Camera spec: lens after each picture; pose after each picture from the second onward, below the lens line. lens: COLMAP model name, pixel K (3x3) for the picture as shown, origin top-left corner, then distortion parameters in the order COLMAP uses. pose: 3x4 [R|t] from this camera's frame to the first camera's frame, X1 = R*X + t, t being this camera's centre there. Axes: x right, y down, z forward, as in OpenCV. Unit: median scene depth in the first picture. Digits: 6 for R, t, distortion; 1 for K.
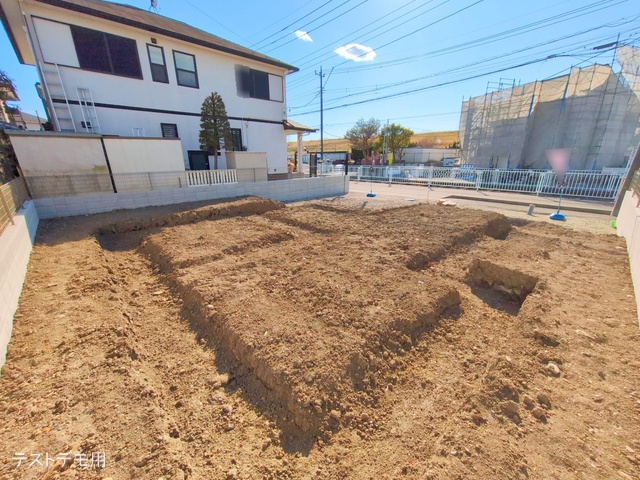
lens RADIAL K [[258.2, 0, 324.4], [0, 258.2, 254.5], [0, 0, 1]] dist [-0.002231, -0.000097]
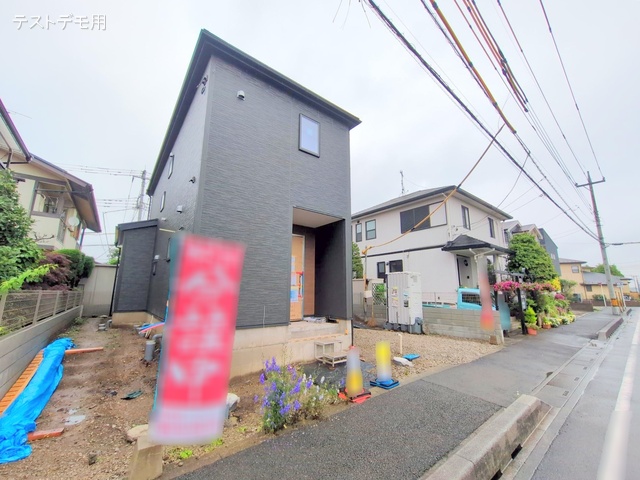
lens RADIAL K [[263.6, 0, 316.4], [0, 263.6, 241.0], [0, 0, 1]] dist [-0.008146, 0.000074]
pose [[-0.133620, -0.183101, -0.973971, 0.822270], [-0.355482, 0.926239, -0.125358, -0.287585], [0.925083, 0.329479, -0.188853, 0.836759]]
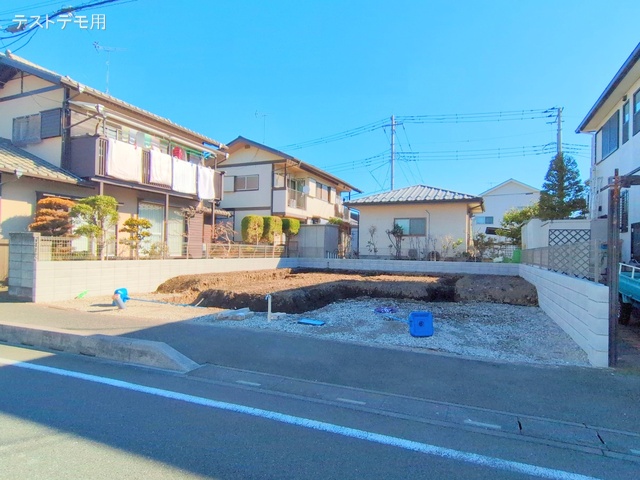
lens RADIAL K [[373.9, 0, 327.8], [0, 373.9, 244.5], [0, 0, 1]] dist [-0.001053, 0.000261]
pose [[-0.930238, -0.016238, -0.366598, 0.447047], [-0.141018, 0.938126, 0.316280, -0.484307], [0.338780, 0.345913, -0.874970, 1.403020]]
